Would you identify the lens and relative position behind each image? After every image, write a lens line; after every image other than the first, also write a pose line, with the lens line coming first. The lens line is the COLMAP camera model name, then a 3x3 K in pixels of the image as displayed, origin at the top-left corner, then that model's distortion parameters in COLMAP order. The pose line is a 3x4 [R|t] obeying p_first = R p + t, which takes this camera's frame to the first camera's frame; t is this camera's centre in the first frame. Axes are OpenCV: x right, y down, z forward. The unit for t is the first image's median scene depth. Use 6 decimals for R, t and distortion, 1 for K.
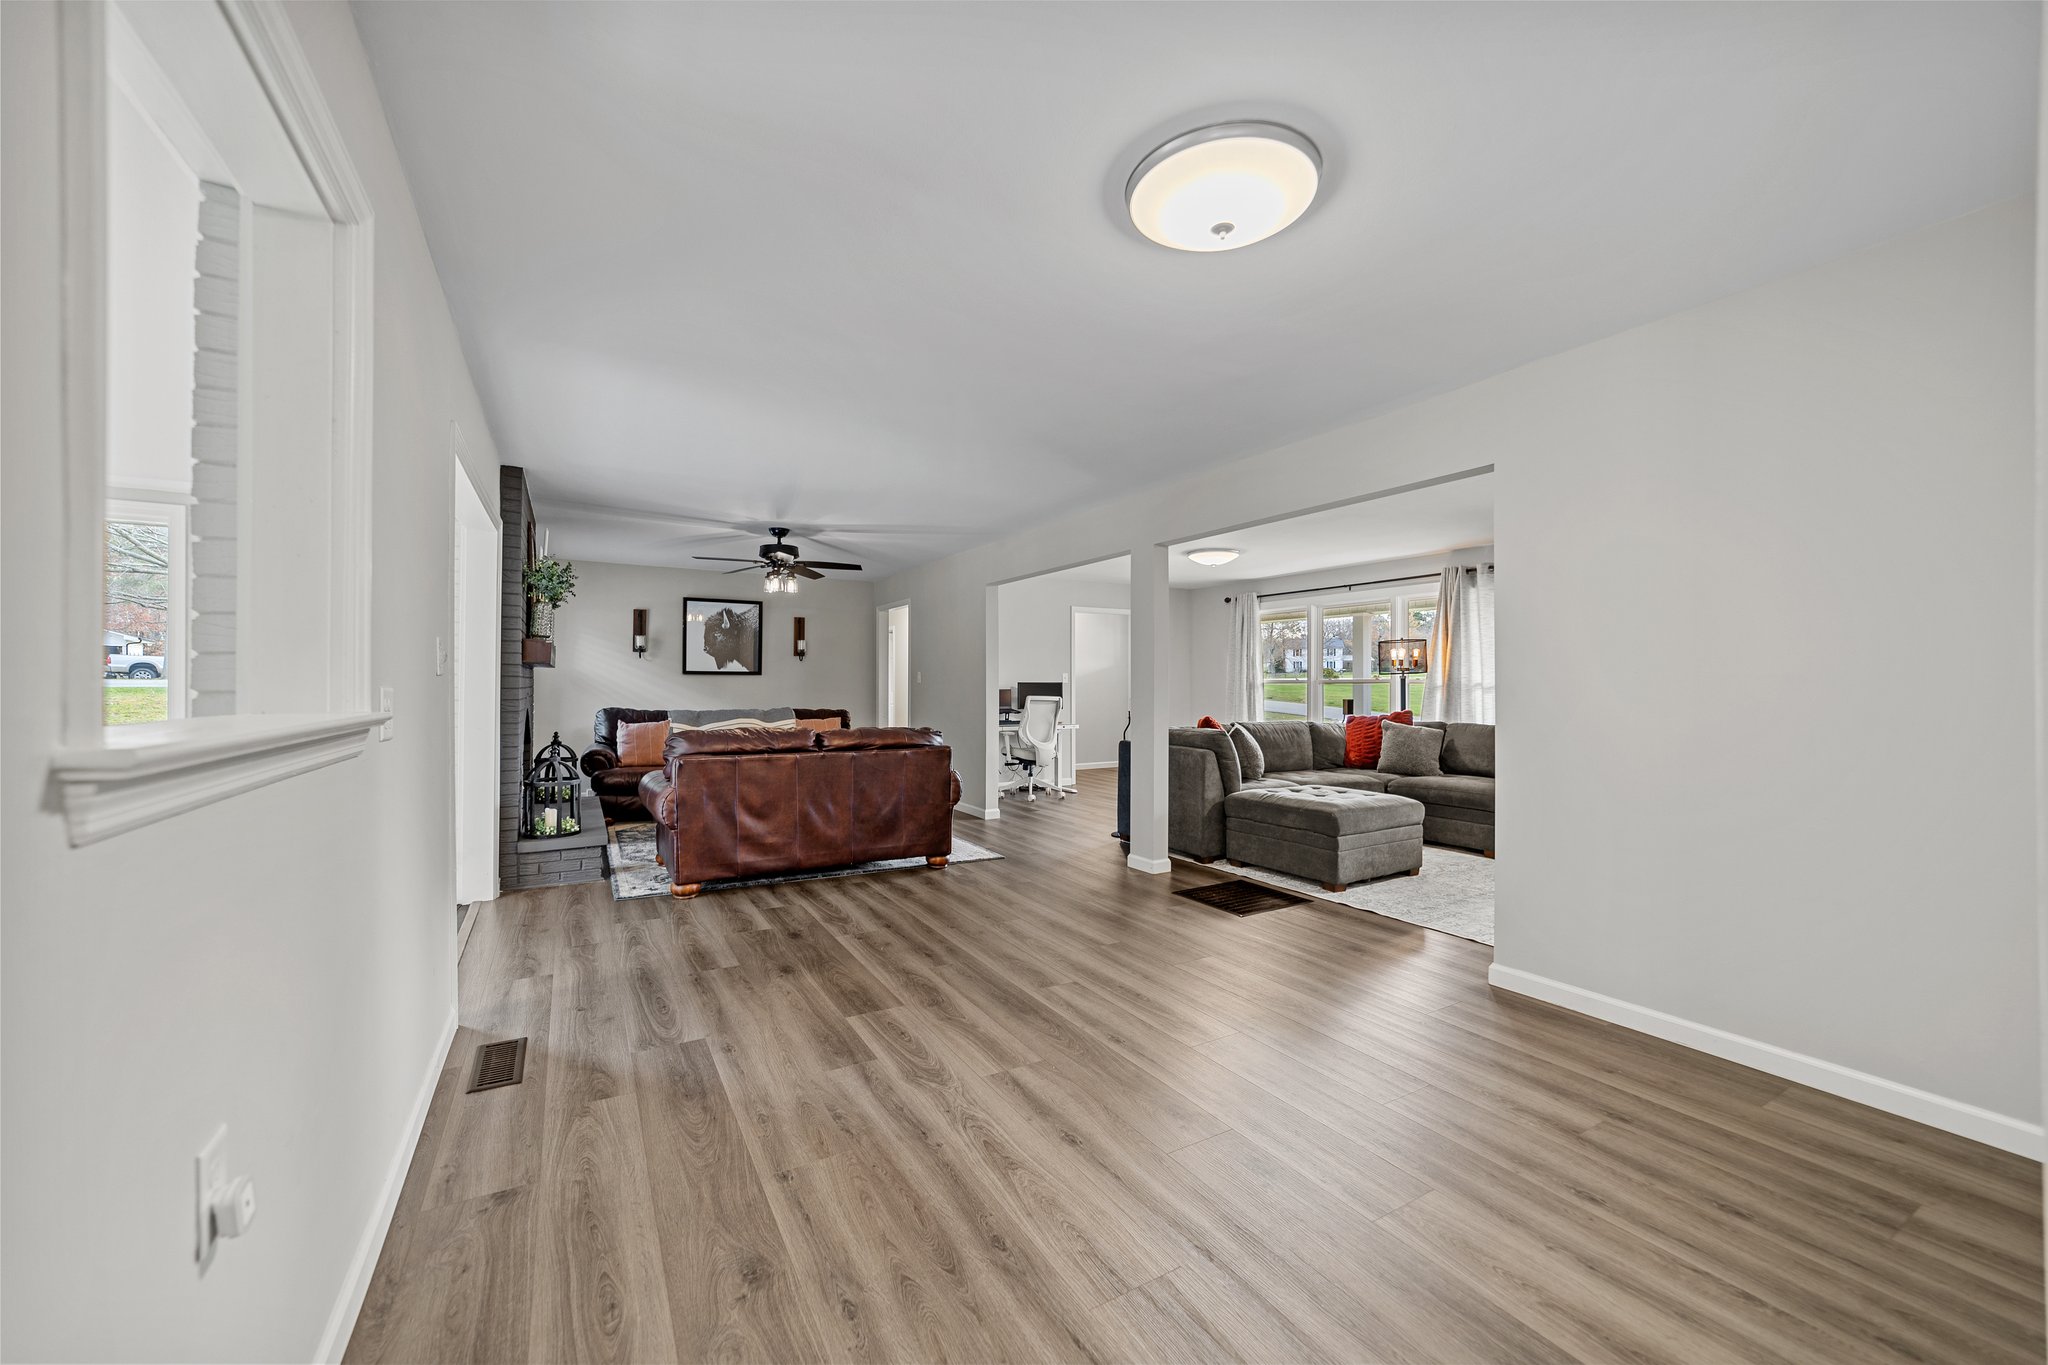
lens RADIAL K [[788.0, 0, 1037.2], [0, 788.0, 681.2], [0, 0, 1]] dist [-0.015454, 0.006472]
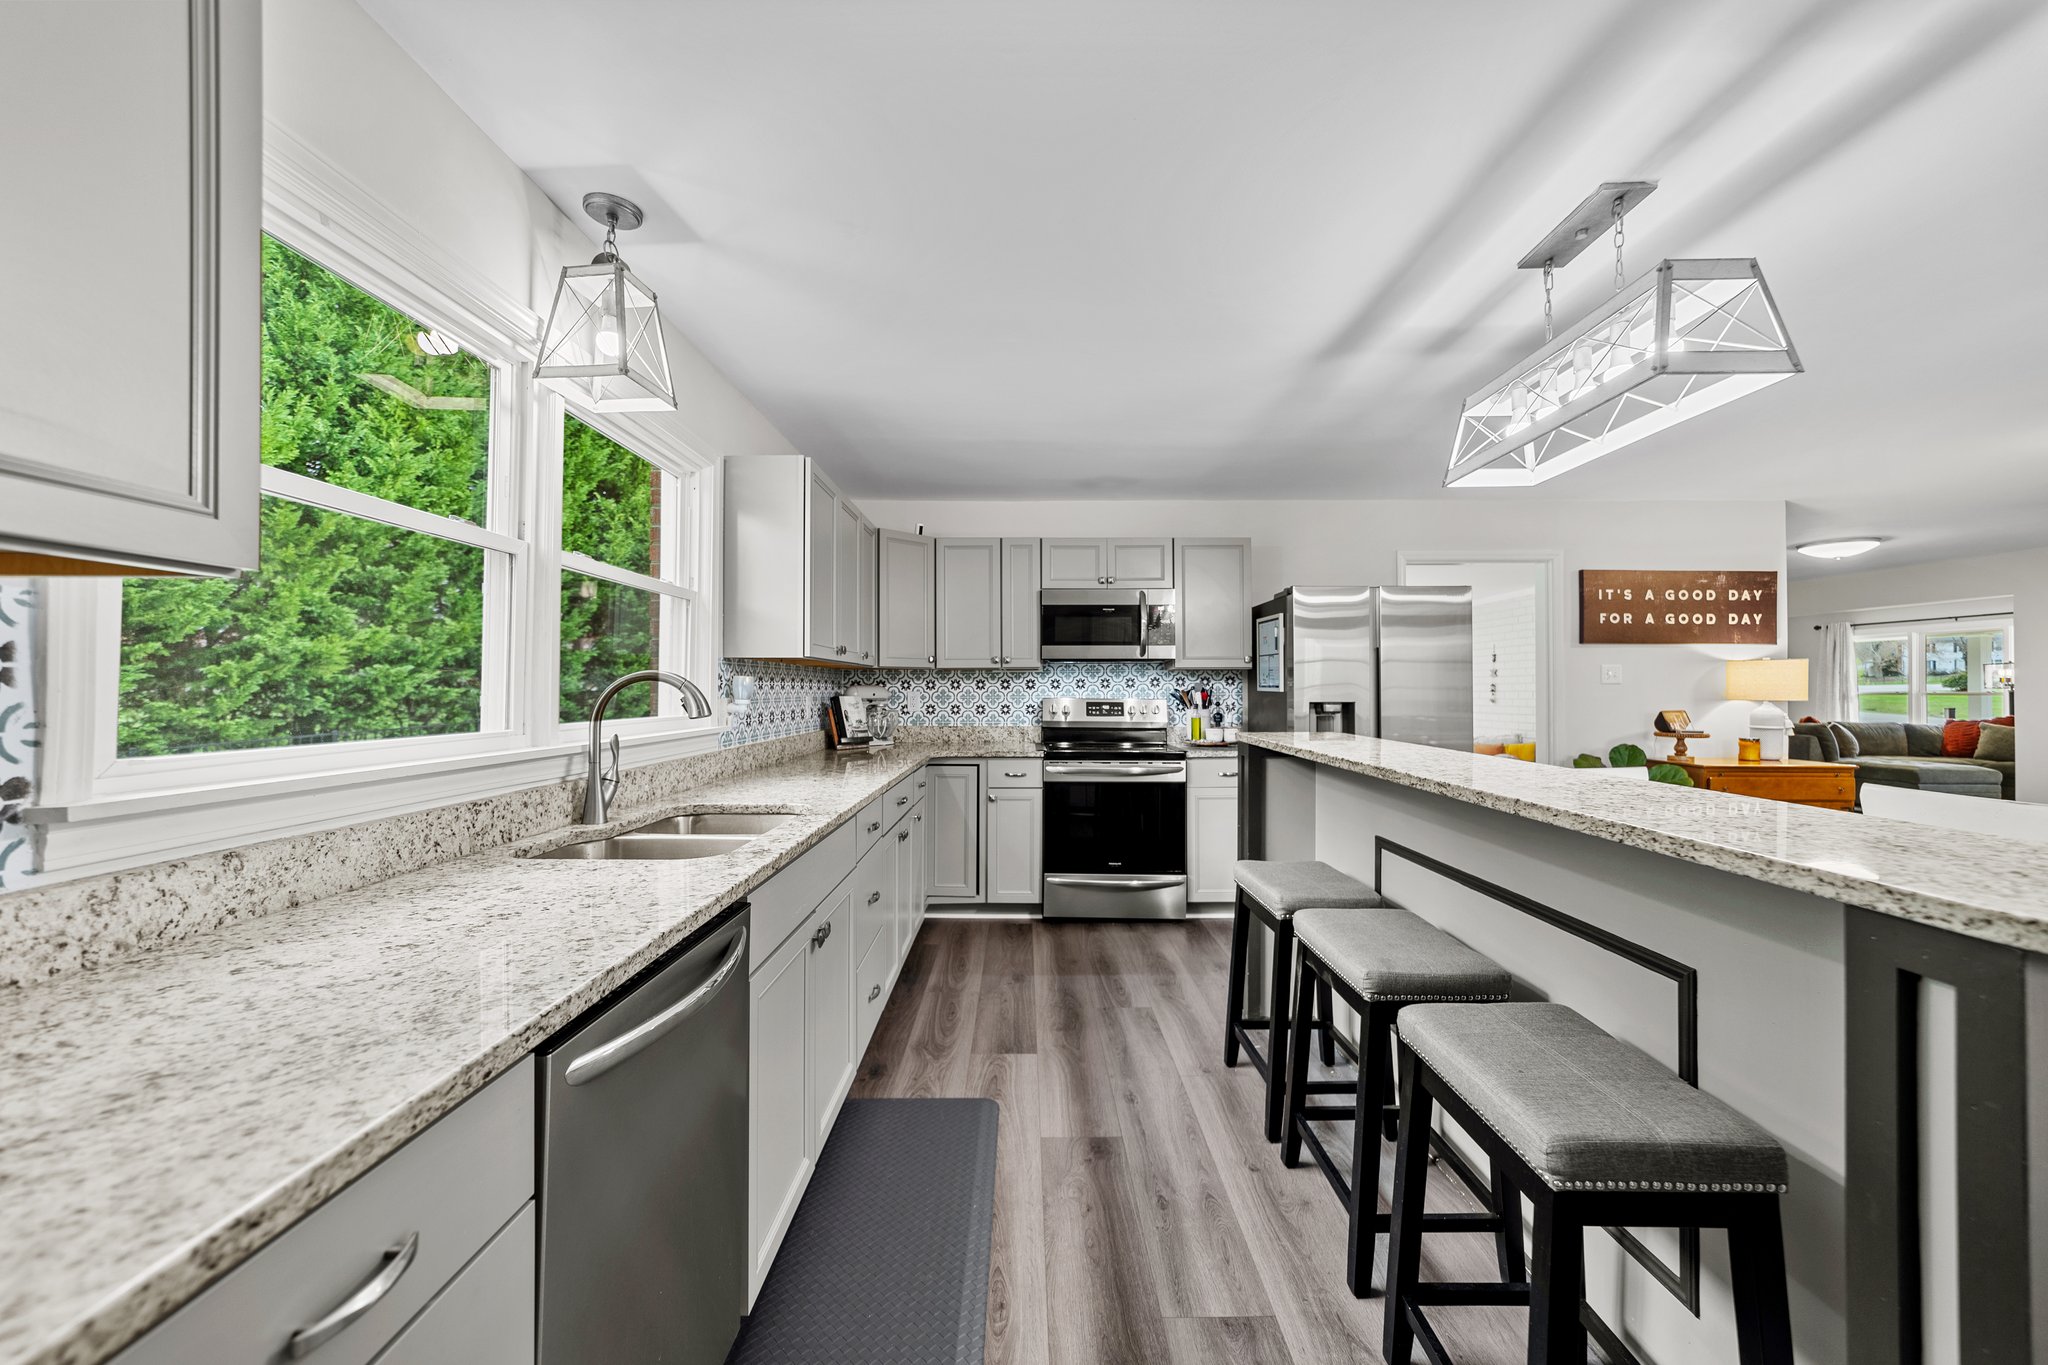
lens RADIAL K [[788.0, 0, 1025.0], [0, 788.0, 682.0], [0, 0, 1]] dist [-0.015454, 0.006472]
pose [[0.859019, -0.004141, -0.511926, -0.400577], [0.000186, 0.999970, -0.007776, -0.013965], [0.511943, 0.006585, 0.858994, -1.387802]]
